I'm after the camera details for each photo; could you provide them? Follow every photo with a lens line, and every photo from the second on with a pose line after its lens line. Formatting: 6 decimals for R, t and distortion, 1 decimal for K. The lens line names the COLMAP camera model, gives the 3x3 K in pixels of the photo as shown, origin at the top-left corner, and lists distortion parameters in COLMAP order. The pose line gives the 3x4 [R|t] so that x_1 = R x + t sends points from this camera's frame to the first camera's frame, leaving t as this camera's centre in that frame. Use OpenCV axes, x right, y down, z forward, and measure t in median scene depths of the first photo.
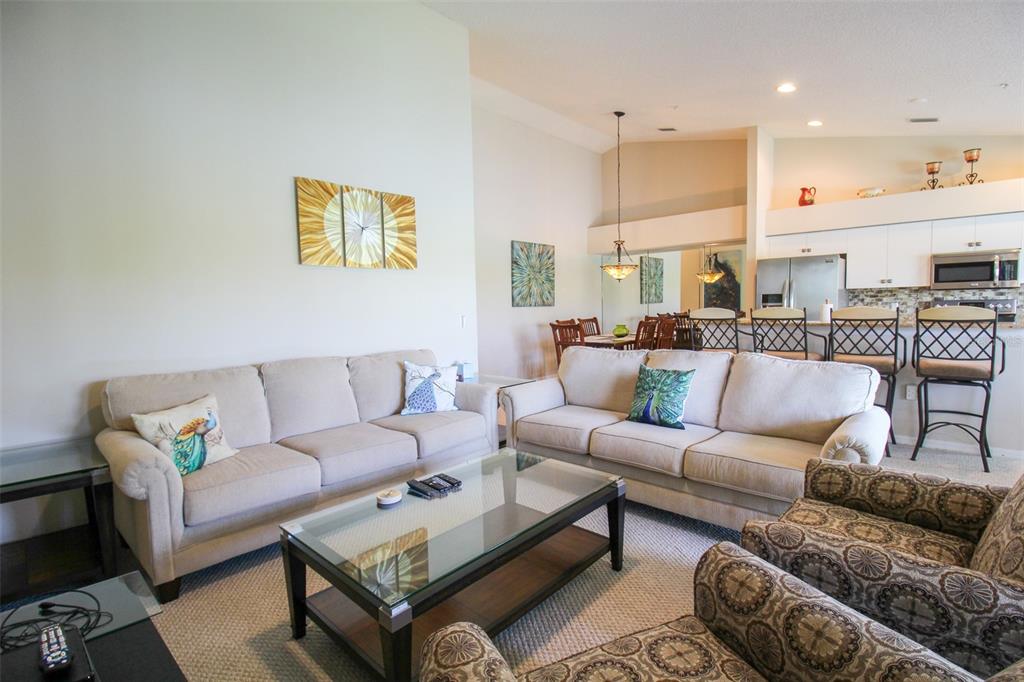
lens RADIAL K [[464.7, 0, 511.1], [0, 464.7, 340.8], [0, 0, 1]] dist [-0.000257, -0.000033]
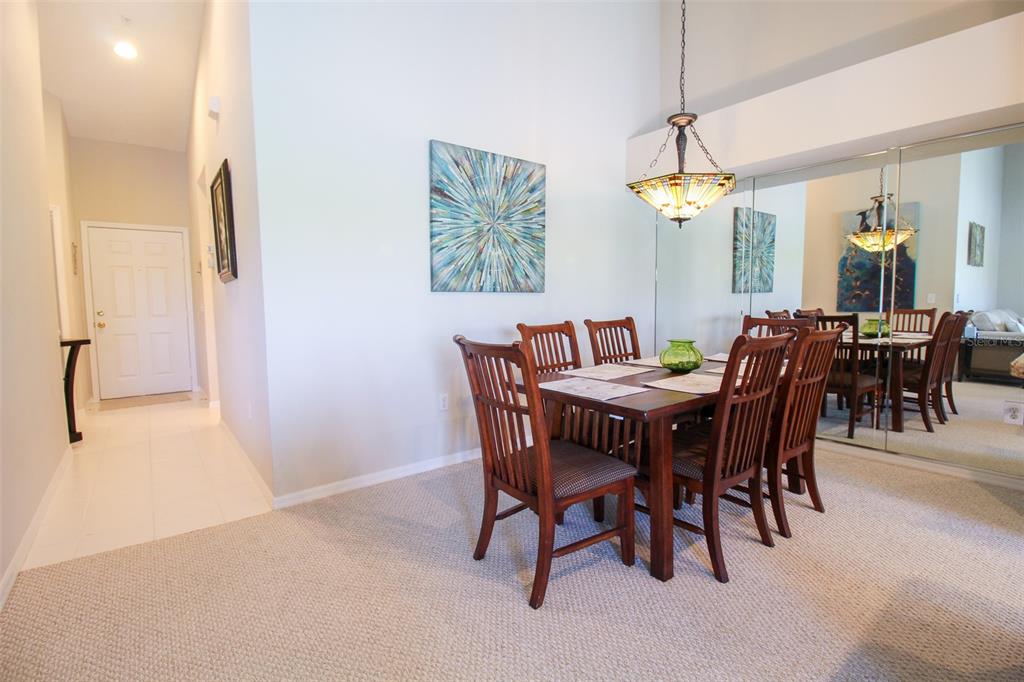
lens RADIAL K [[464.7, 0, 516.1], [0, 464.7, 340.3], [0, 0, 1]] dist [-0.000257, -0.000033]
pose [[0.987972, 0.023924, -0.152770, 0.146303], [-0.022310, 0.999676, 0.012268, -0.032301], [0.153014, -0.008712, 0.988186, 0.549729]]
